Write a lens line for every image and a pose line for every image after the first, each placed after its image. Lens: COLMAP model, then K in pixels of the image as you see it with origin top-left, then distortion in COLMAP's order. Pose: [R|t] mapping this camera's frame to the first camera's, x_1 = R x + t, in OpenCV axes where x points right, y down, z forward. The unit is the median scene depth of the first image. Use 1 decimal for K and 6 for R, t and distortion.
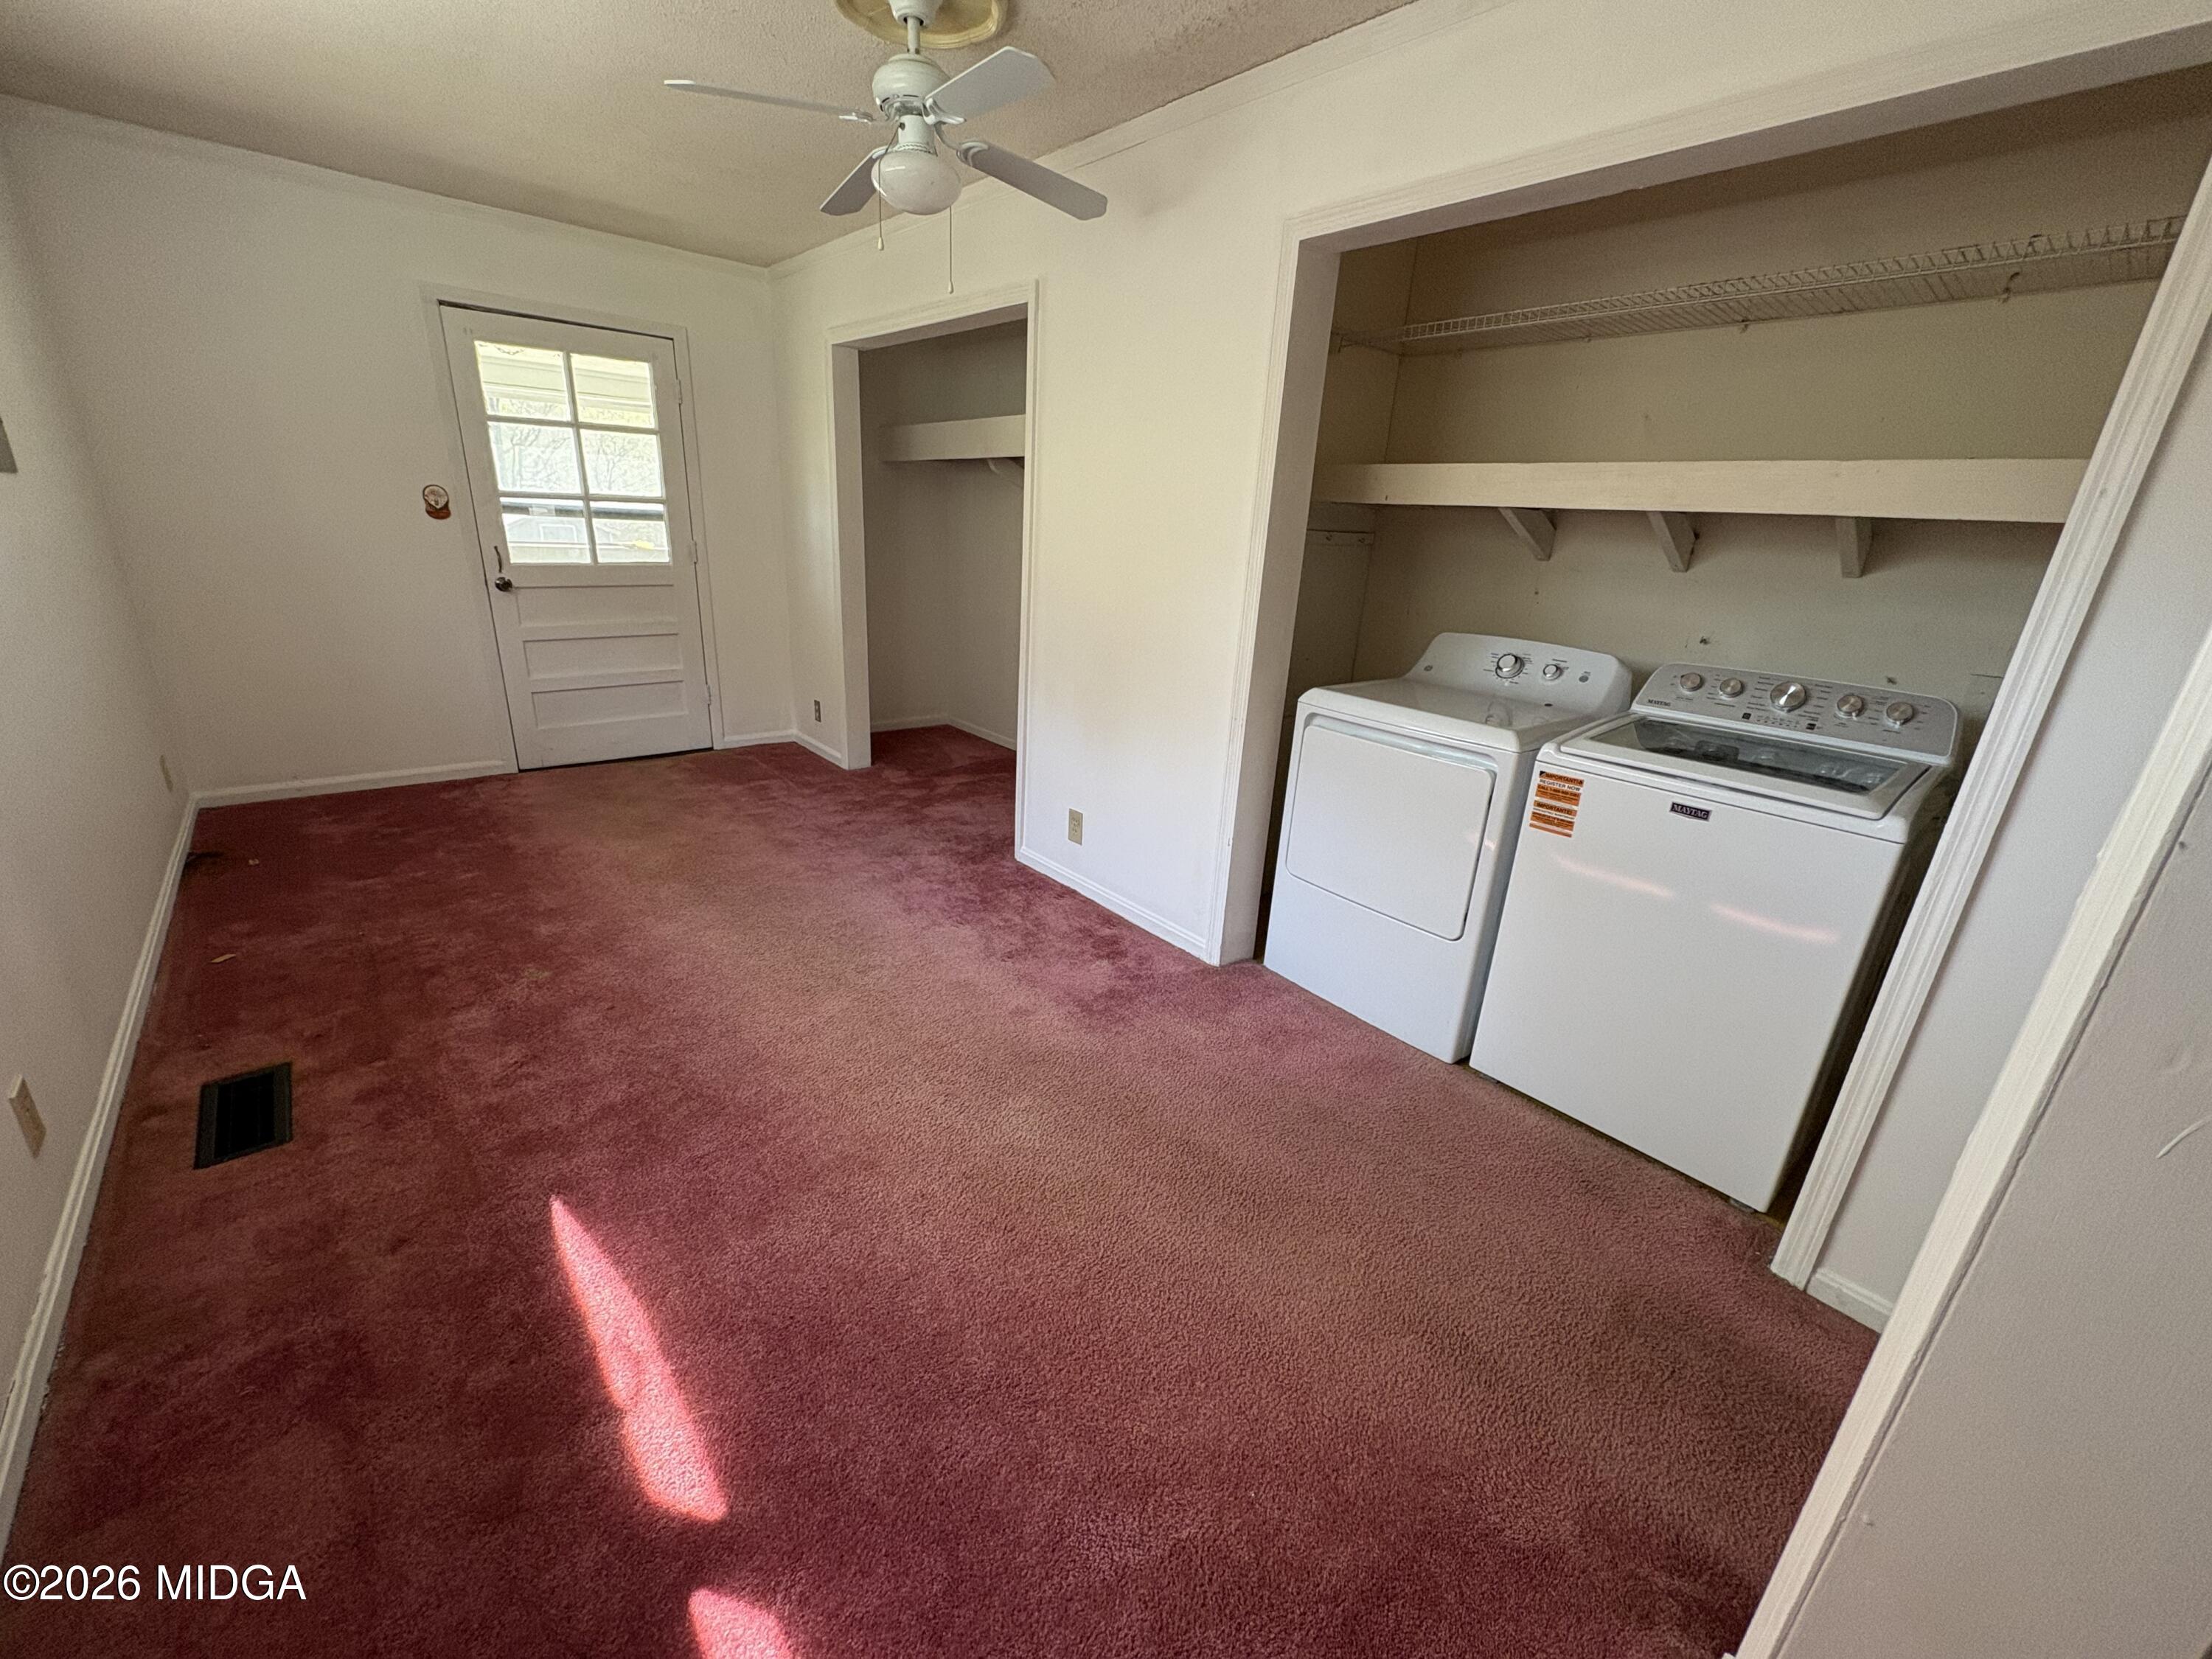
lens RADIAL K [[884.3, 0, 1106.4], [0, 884.3, 829.5], [0, 0, 1]] dist [0.009034, 0.000229]
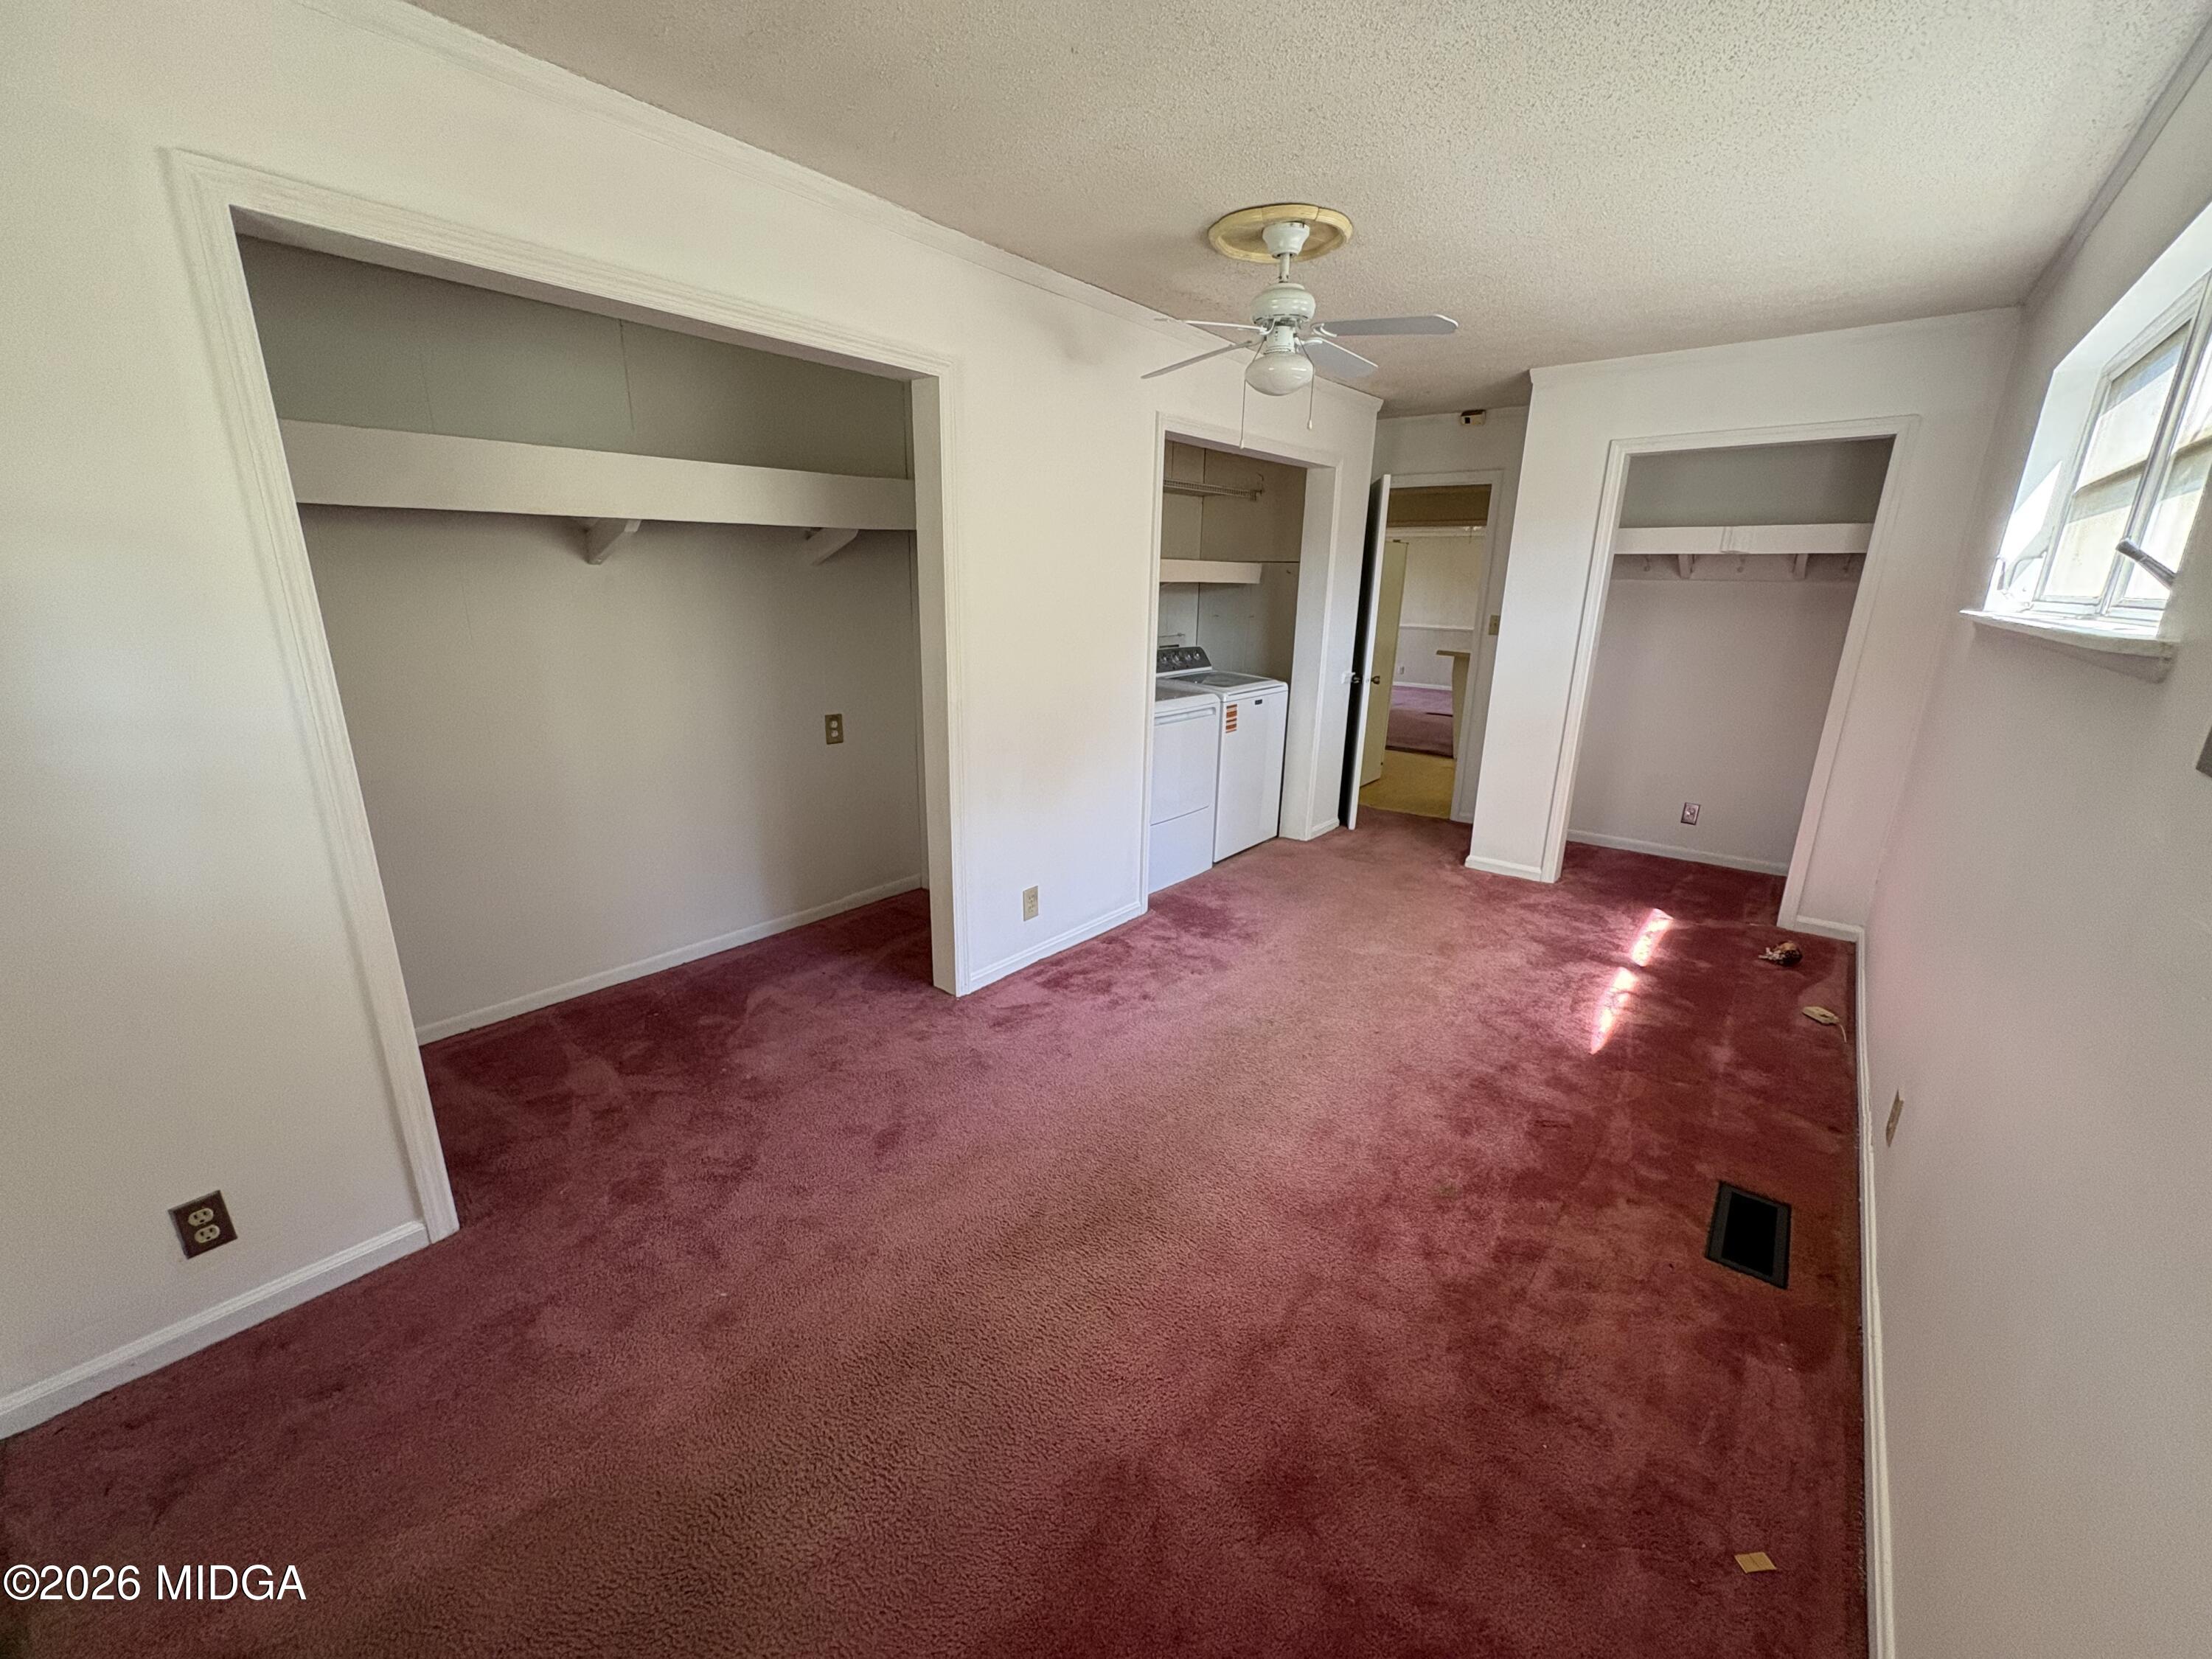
lens RADIAL K [[884.3, 0, 1108.2], [0, 884.3, 833.7], [0, 0, 1]] dist [0.009034, 0.000229]
pose [[-0.187796, -0.321808, 0.927994, -1.283062], [0.304384, 0.879223, 0.366493, -0.554861], [-0.933854, 0.351293, -0.067162, 1.265302]]
